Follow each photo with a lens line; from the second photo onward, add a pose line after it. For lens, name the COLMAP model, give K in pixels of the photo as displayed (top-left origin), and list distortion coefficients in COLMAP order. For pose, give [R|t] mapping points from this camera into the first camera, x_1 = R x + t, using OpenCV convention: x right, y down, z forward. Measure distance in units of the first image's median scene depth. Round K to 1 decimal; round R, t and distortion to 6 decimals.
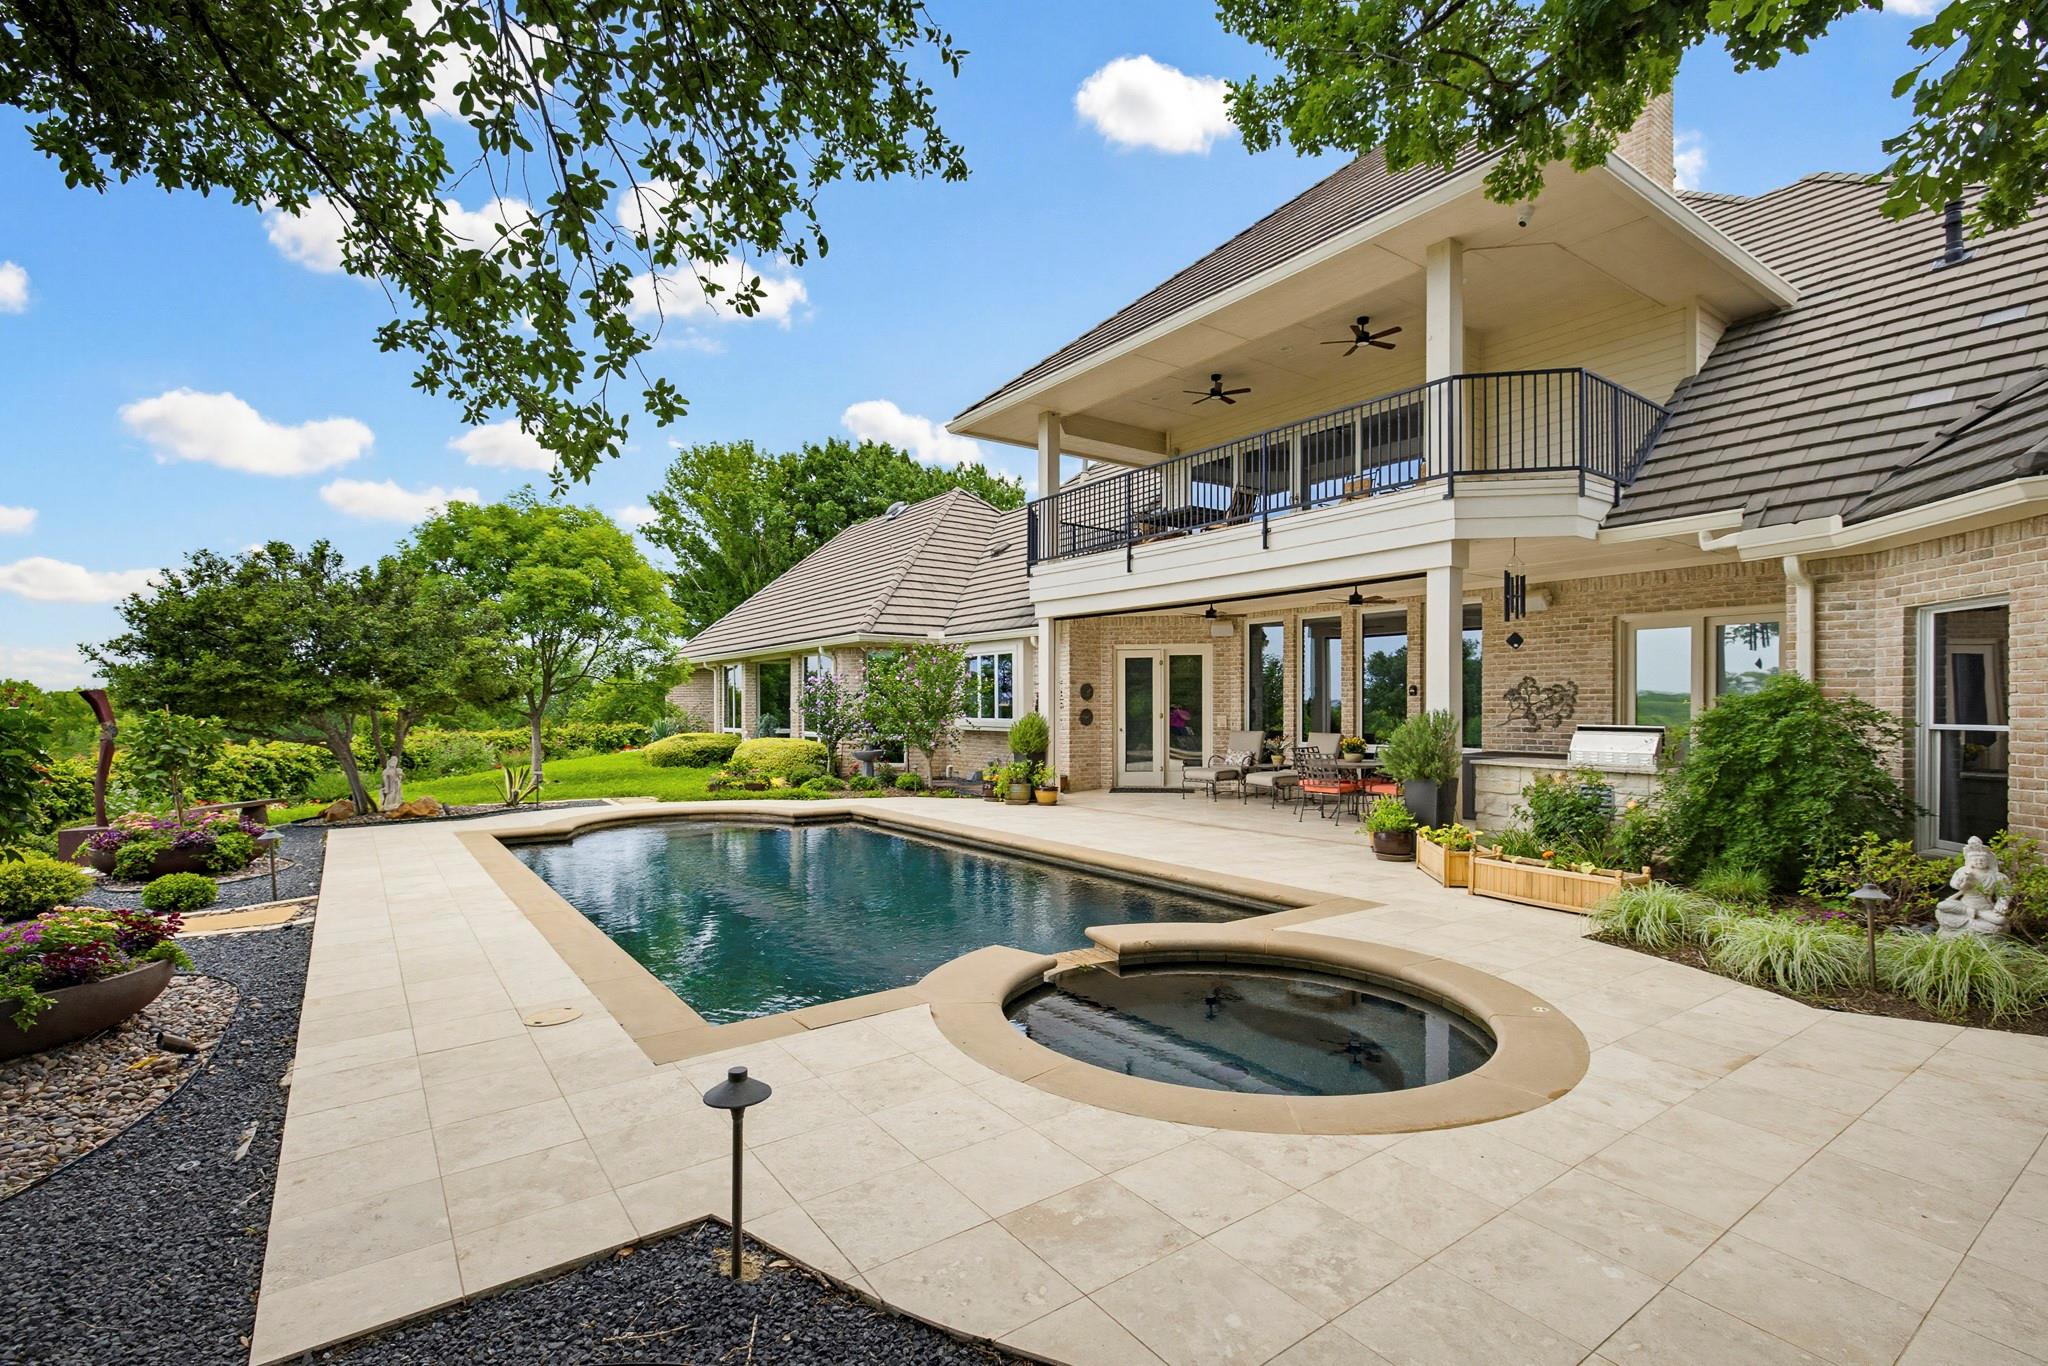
lens RADIAL K [[949.7, 0, 1025.7], [0, 949.7, 698.5], [0, 0, 1]] dist [0.004386, -0.000091]
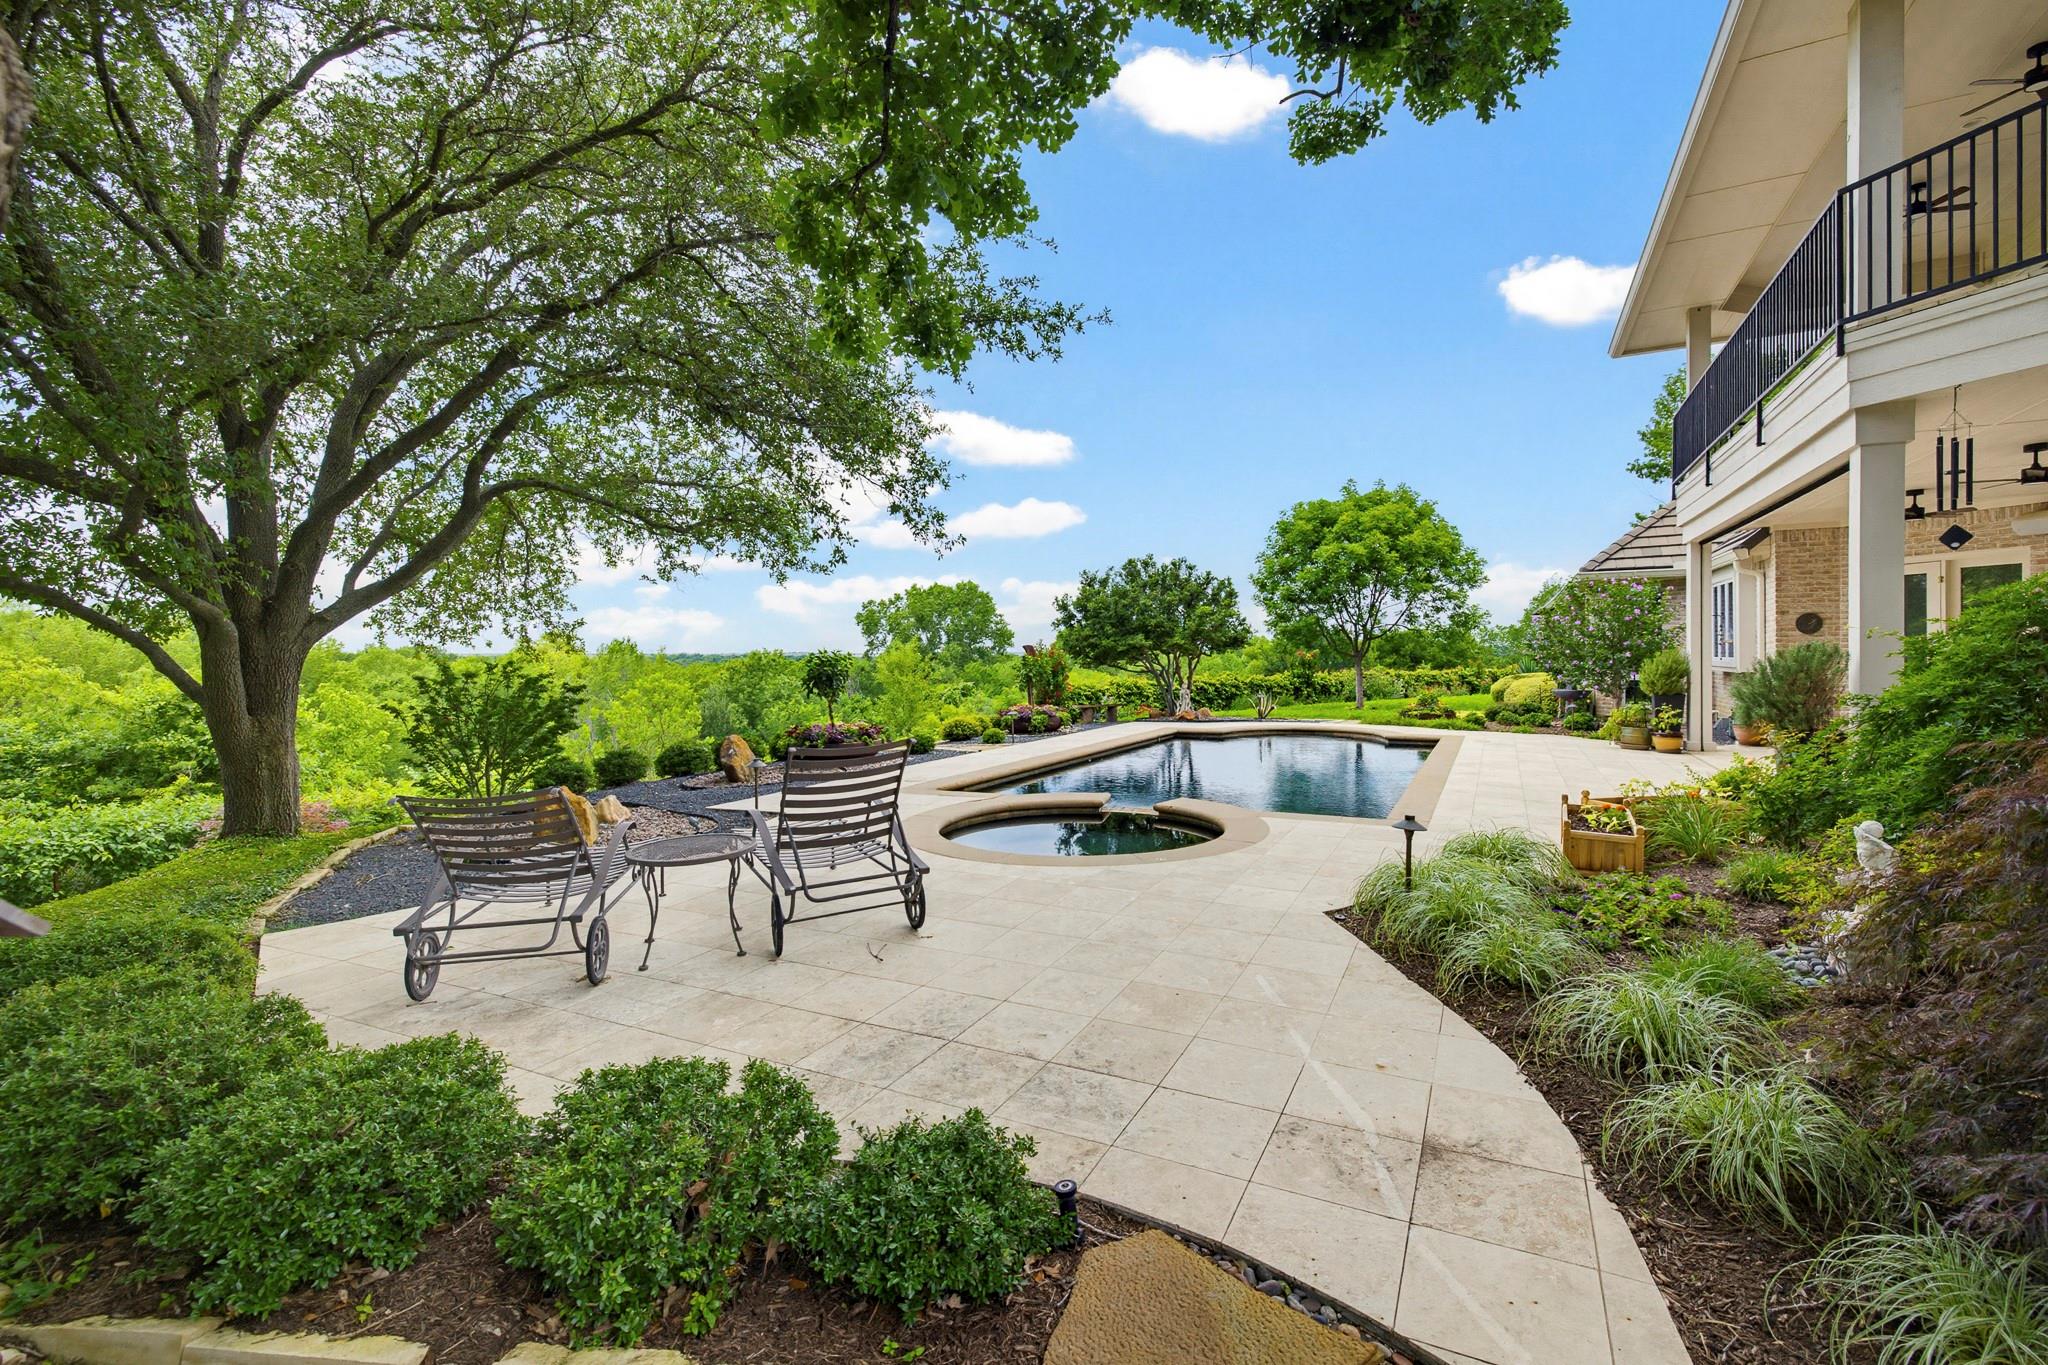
lens RADIAL K [[898.5, 0, 1037.7], [0, 898.5, 661.3], [0, 0, 1]] dist [0.018848, -0.000037]
pose [[0.454555, -0.000340, -0.890719, 0.471451], [0.019552, 0.999763, 0.009597, 0.004691], [0.890504, -0.021778, 0.454454, 0.067726]]
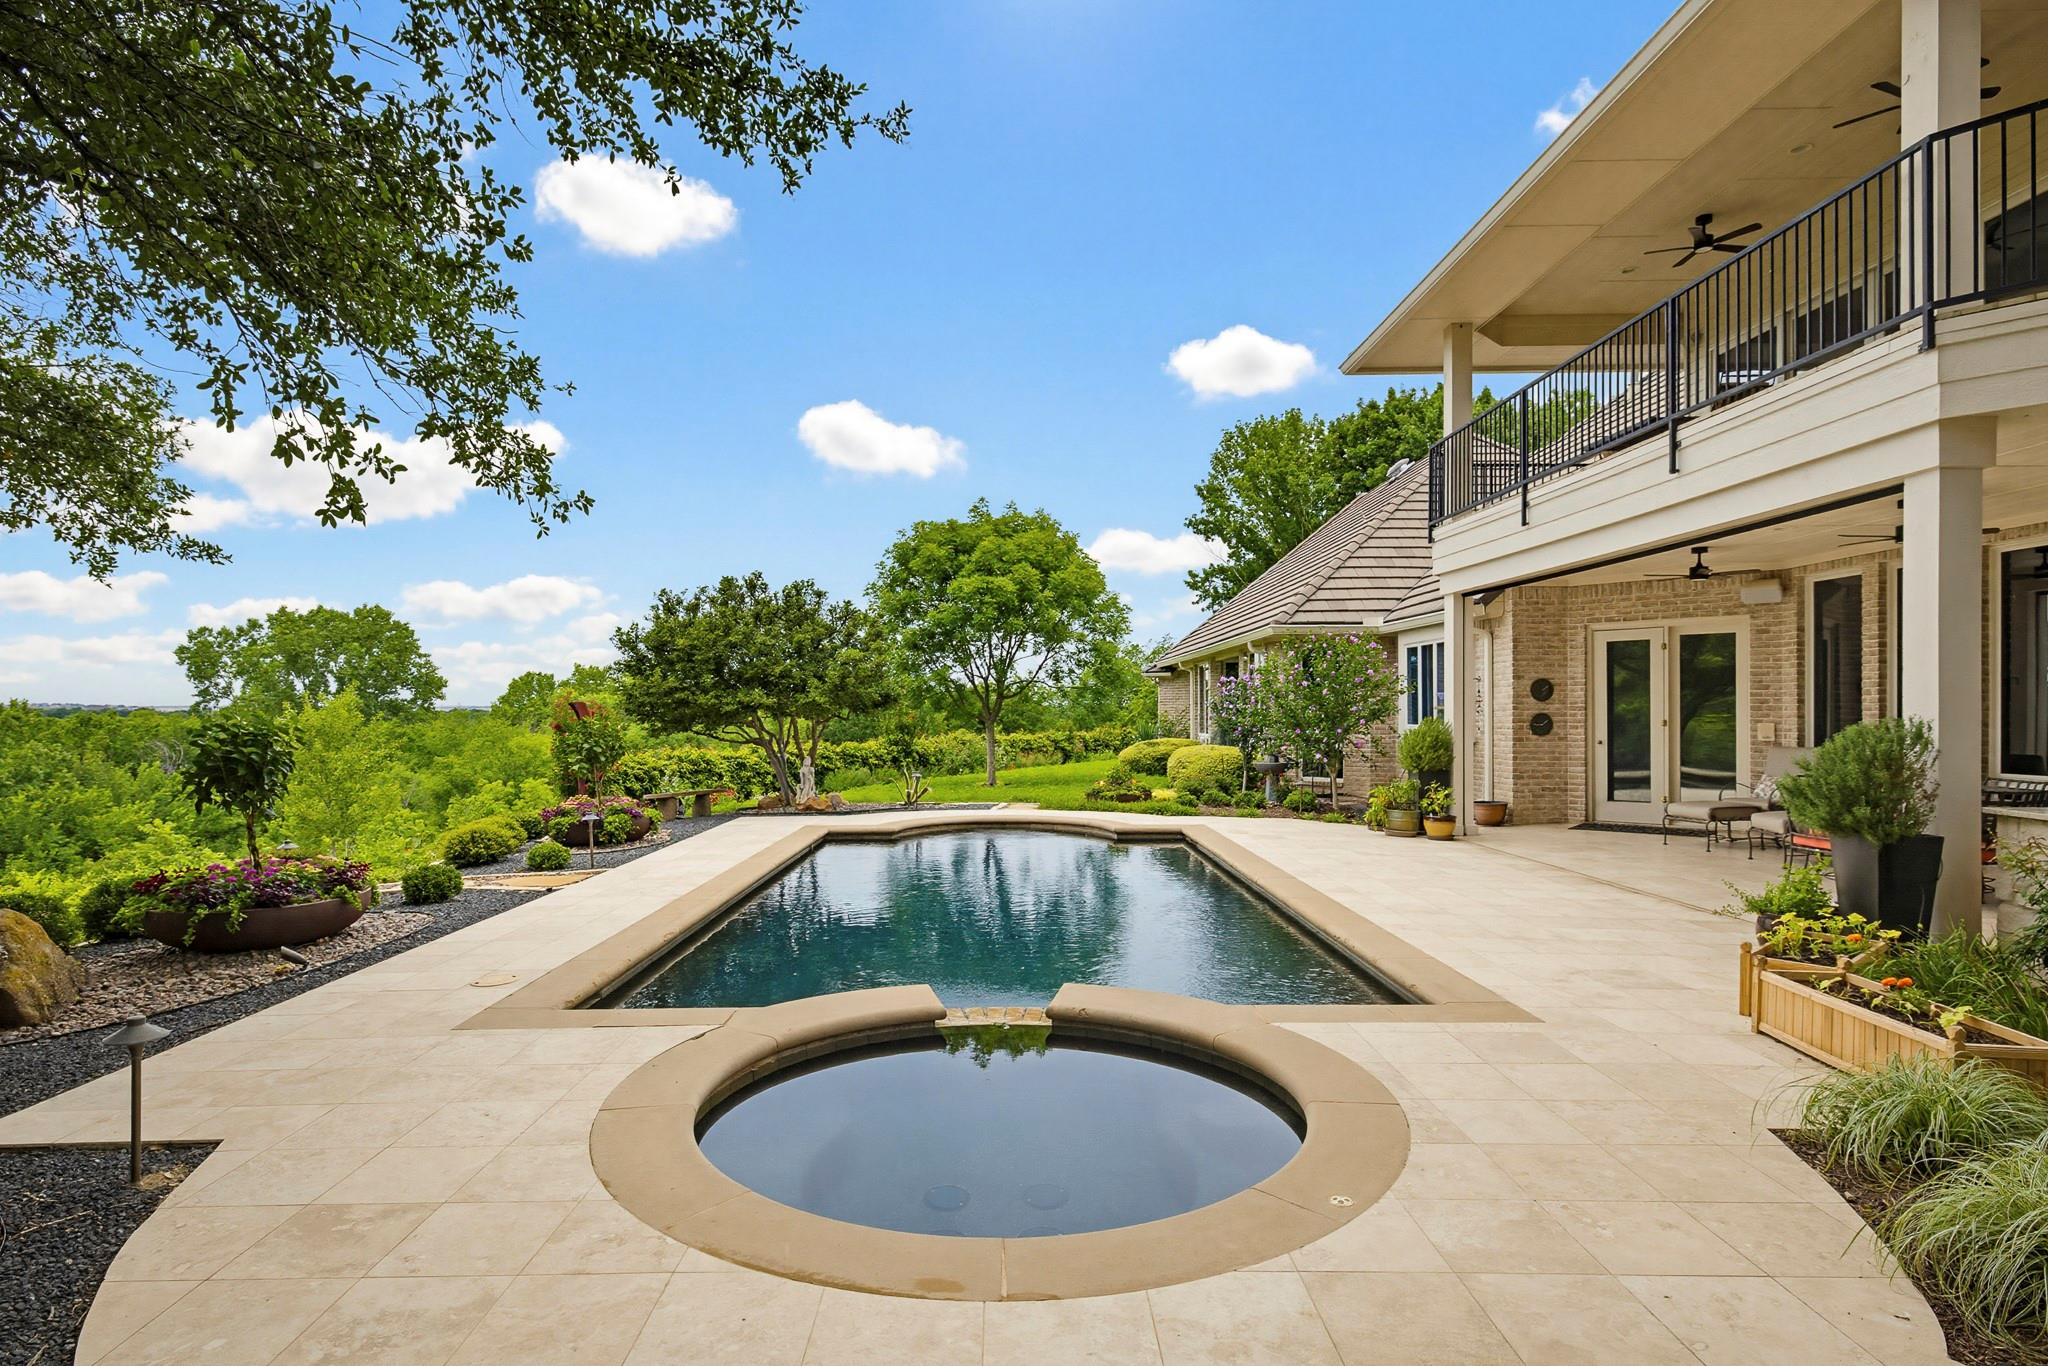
lens RADIAL K [[1066.9, 0, 993.2], [0, 1066.9, 708.4], [0, 0, 1]] dist [0.000518, 0.000617]
pose [[0.803973, -0.003909, -0.594653, 0.222078], [0.009238, 0.999940, 0.005918, -0.001813], [0.594594, -0.010251, 0.803960, 0.085026]]
